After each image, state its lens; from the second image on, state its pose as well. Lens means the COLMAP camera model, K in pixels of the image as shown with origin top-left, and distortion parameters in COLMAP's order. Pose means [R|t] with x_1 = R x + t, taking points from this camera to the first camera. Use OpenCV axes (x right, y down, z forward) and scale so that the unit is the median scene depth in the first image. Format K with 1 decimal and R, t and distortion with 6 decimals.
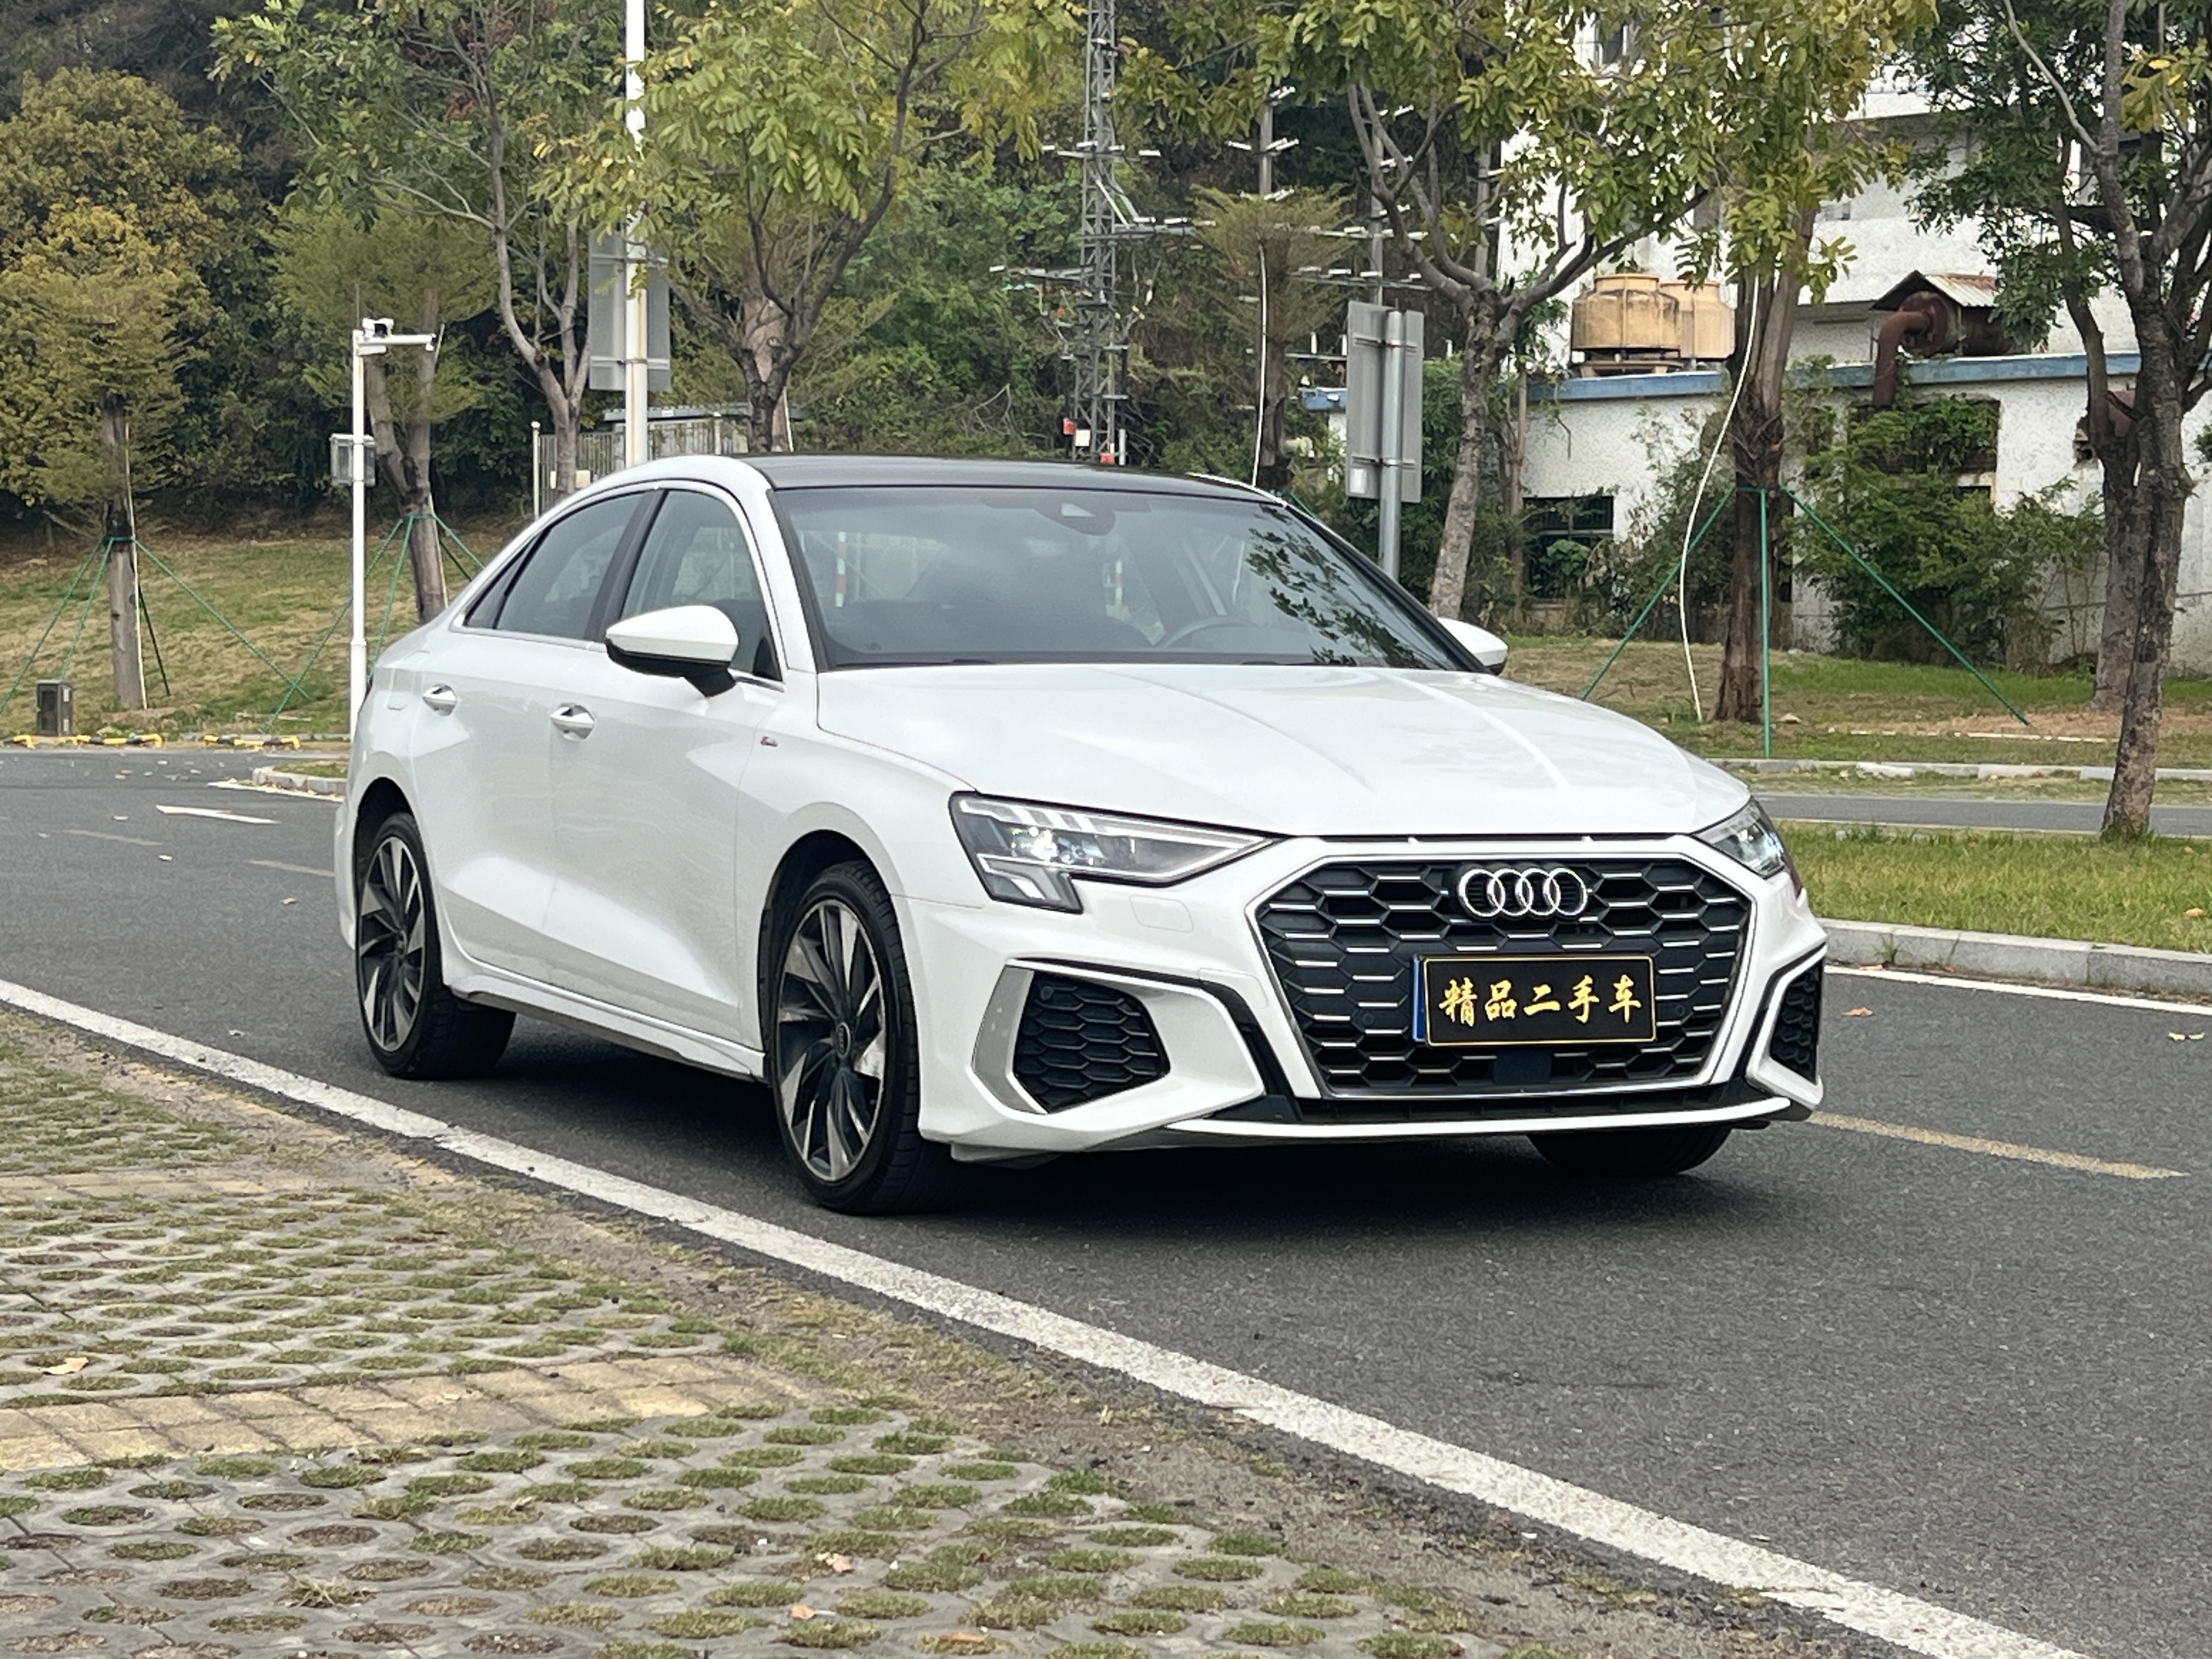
lens RADIAL K [[4313.6, 0, 1106.0], [0, 4313.6, 829.5], [0, 0, 1]] dist [0.199917, -0.499862]
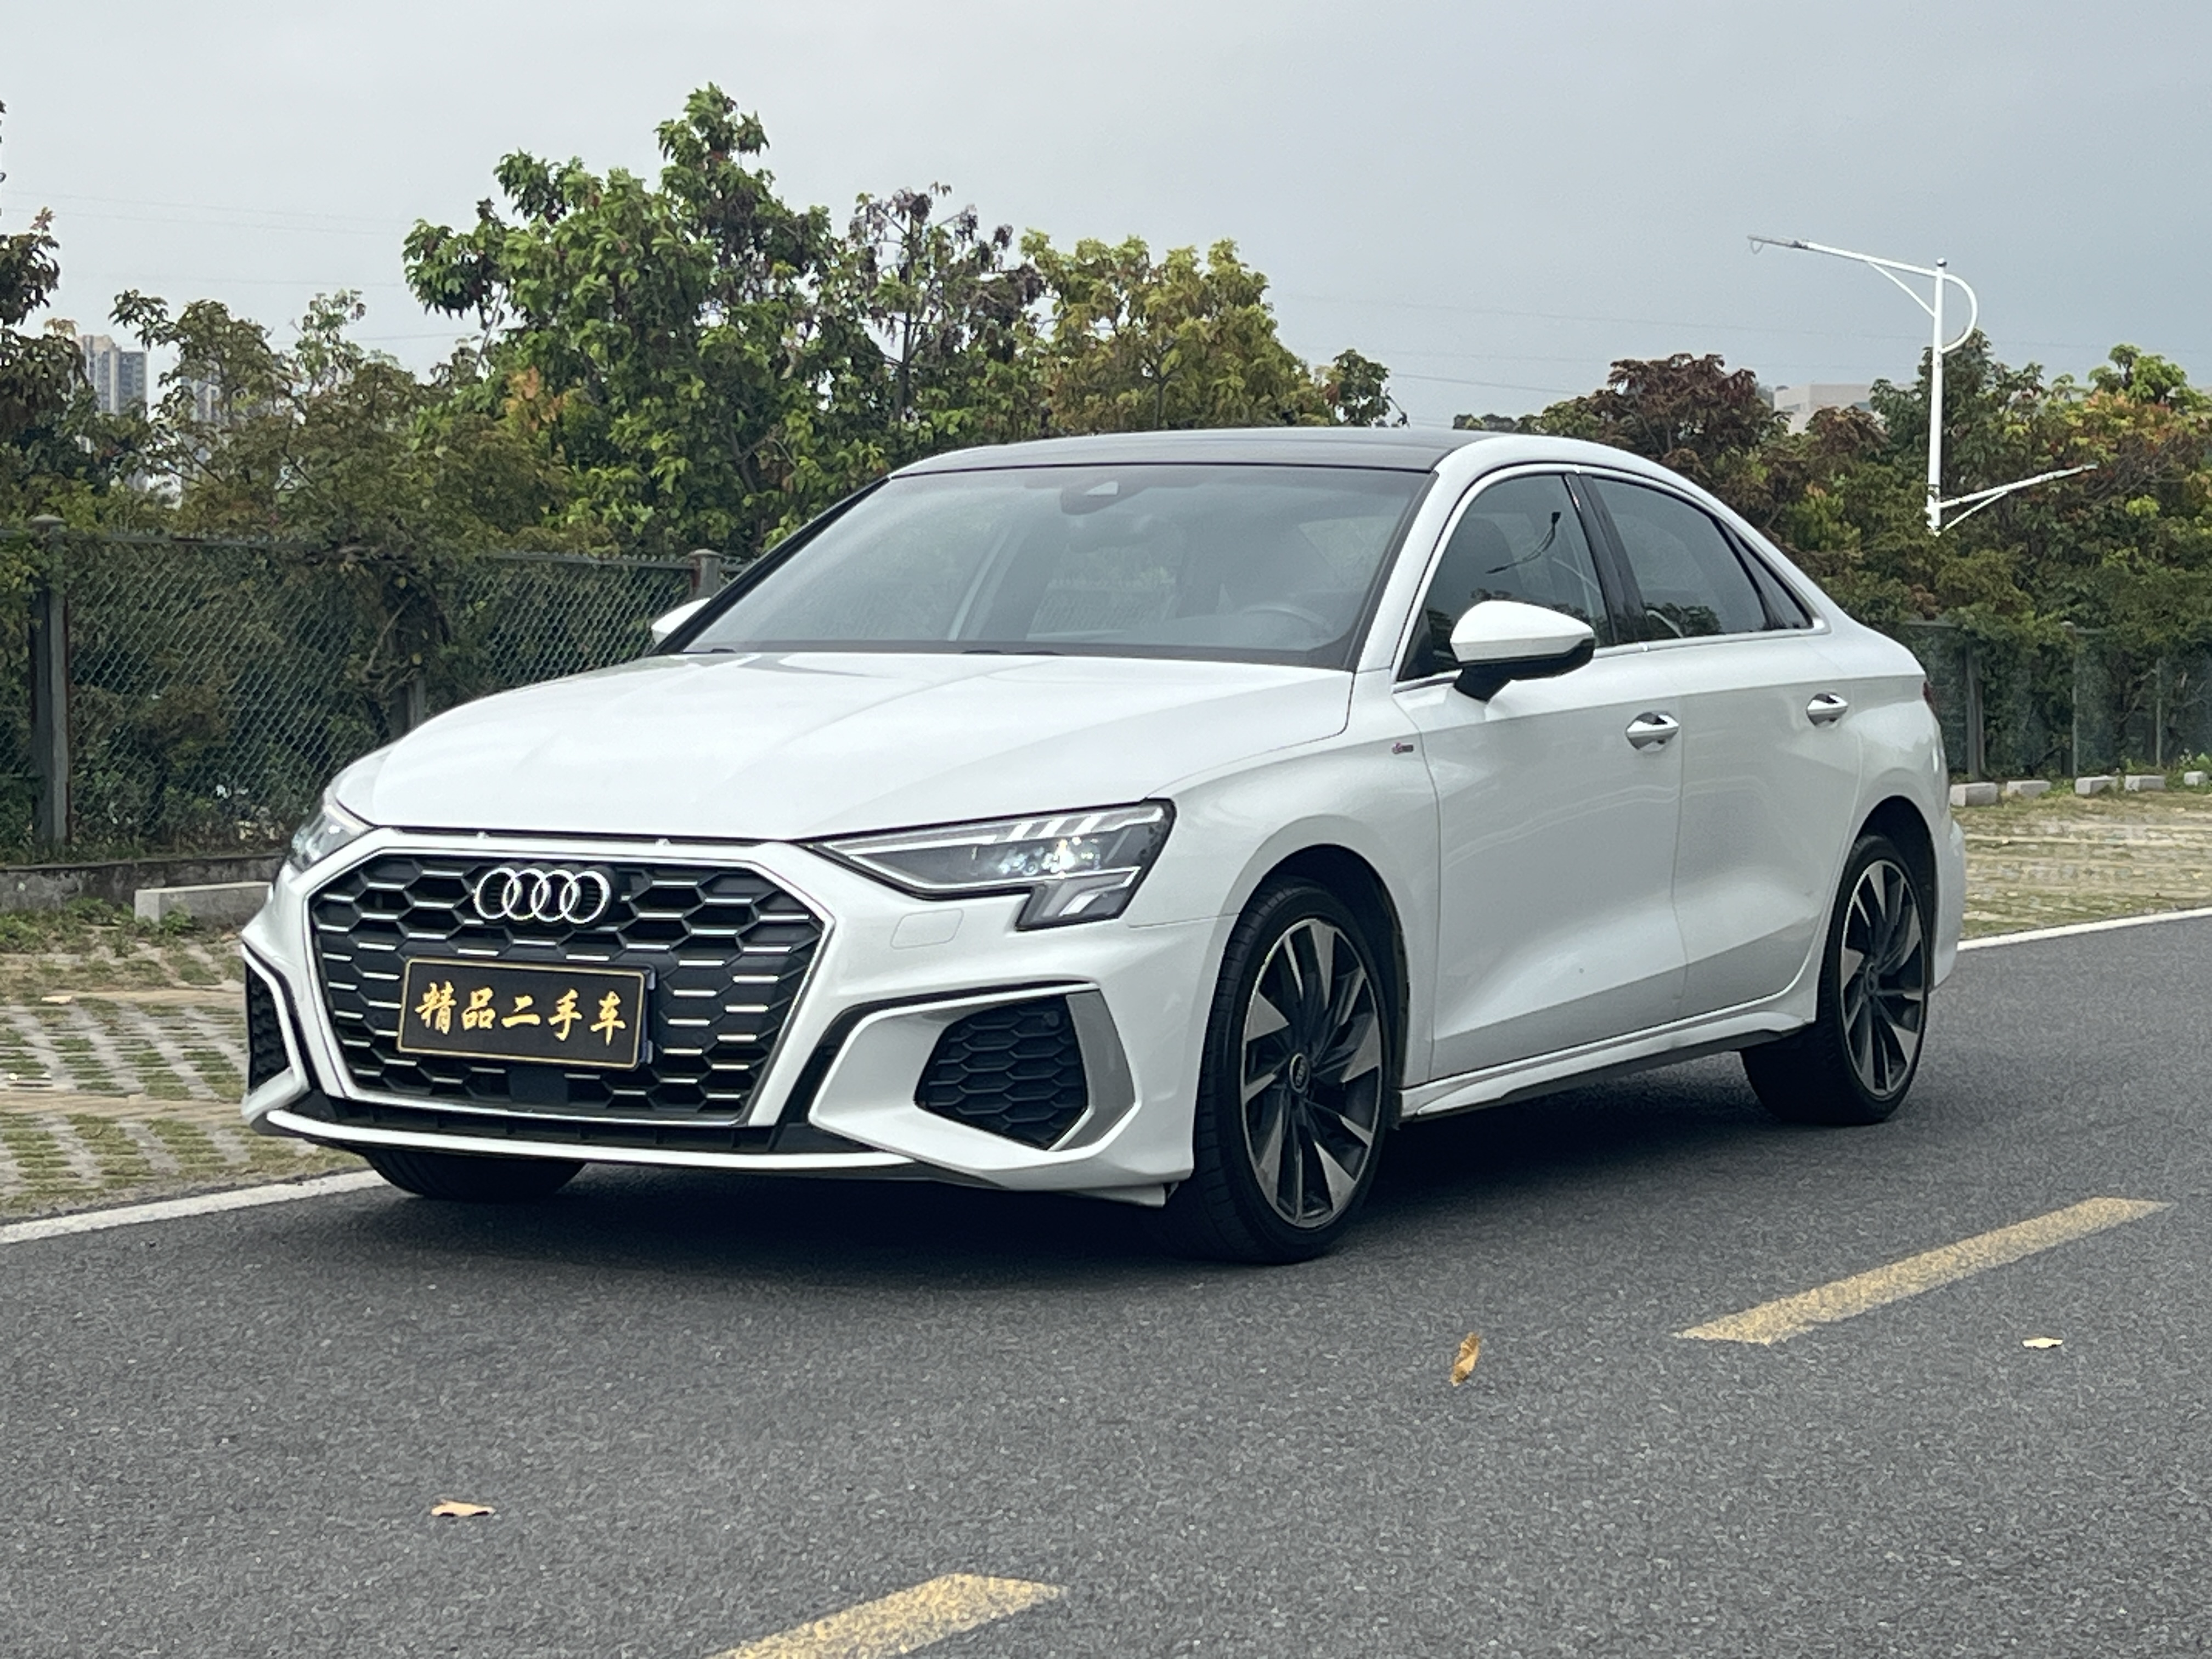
lens RADIAL K [[4654.9, 0, 1106.0], [0, 4654.9, 829.5], [0, 0, 1]] dist [0.066172, 0.180928]
pose [[0.571967, 0.026149, -0.819859, 0.975680], [-0.034359, 0.999378, 0.007905, -0.011304], [0.819556, 0.023648, 0.572510, 0.531240]]
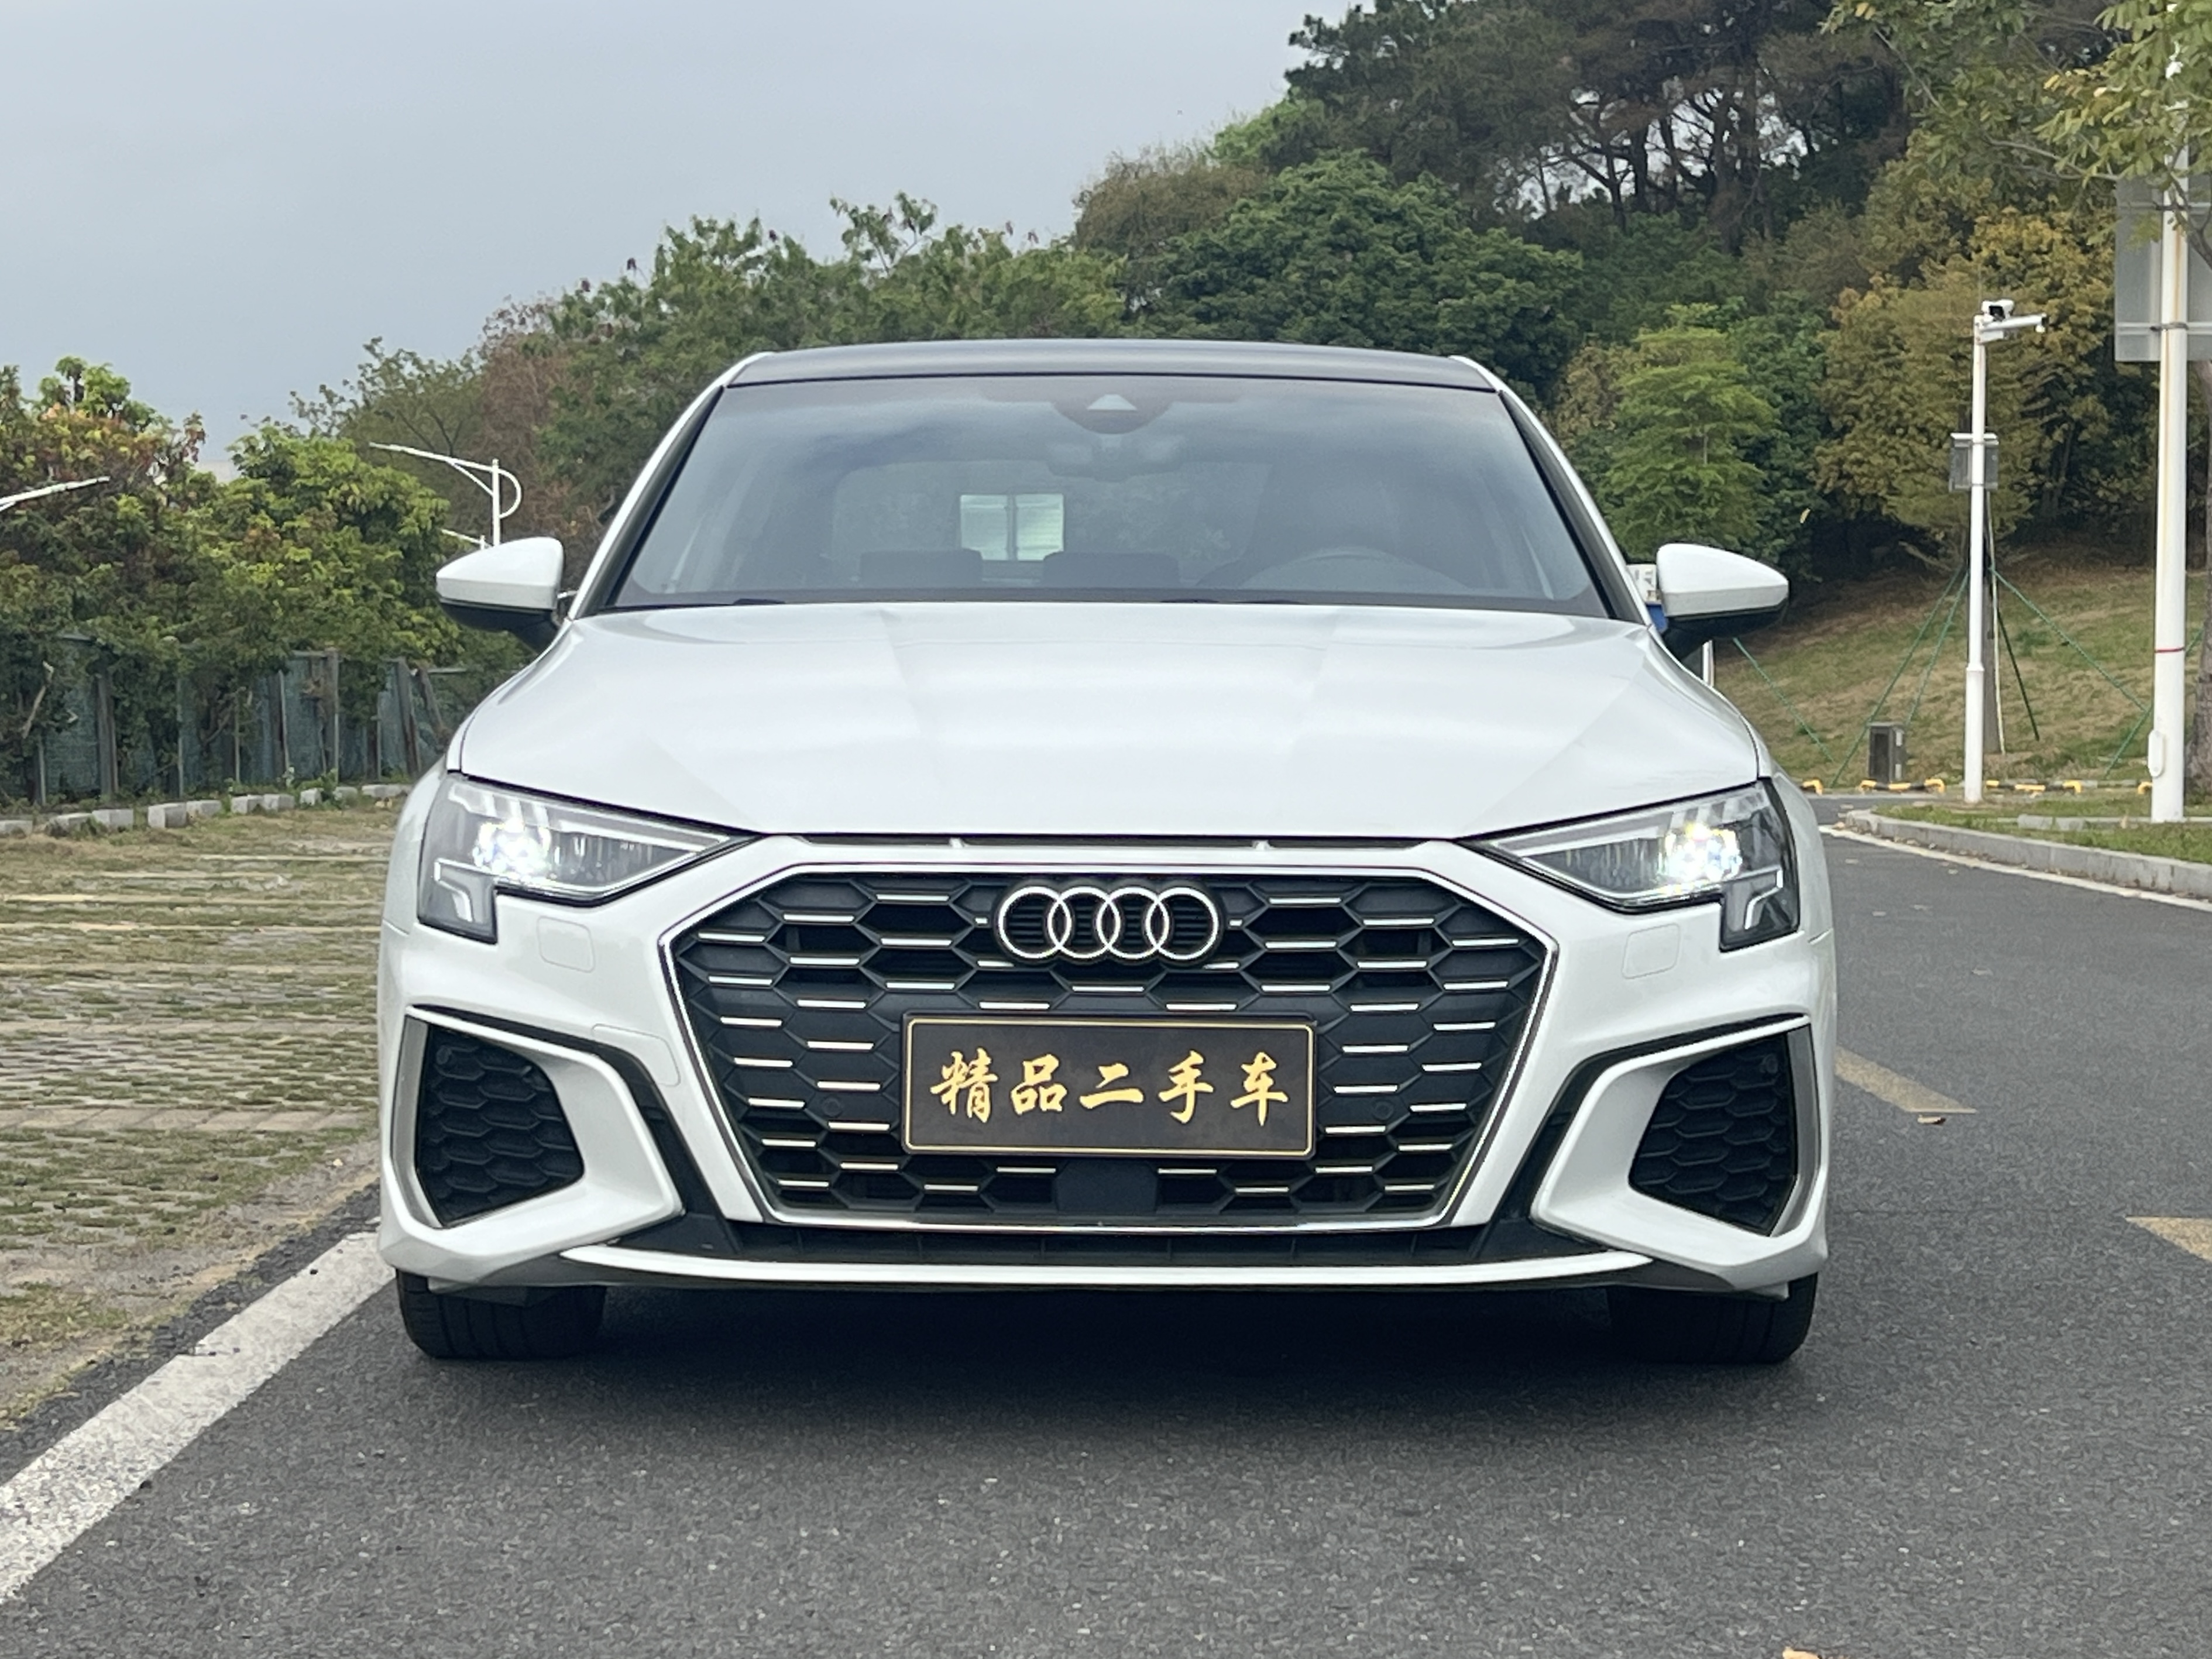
lens RADIAL K [[4598.0, 0, 1016.5], [0, 4598.0, 834.0], [0, 0, 1]] dist [0.228137, -0.732726]
pose [[0.893357, 0.006178, -0.449306, 0.400279], [-0.011556, 0.999891, -0.009229, 0.007578], [0.449200, 0.013437, 0.893330, 0.364339]]
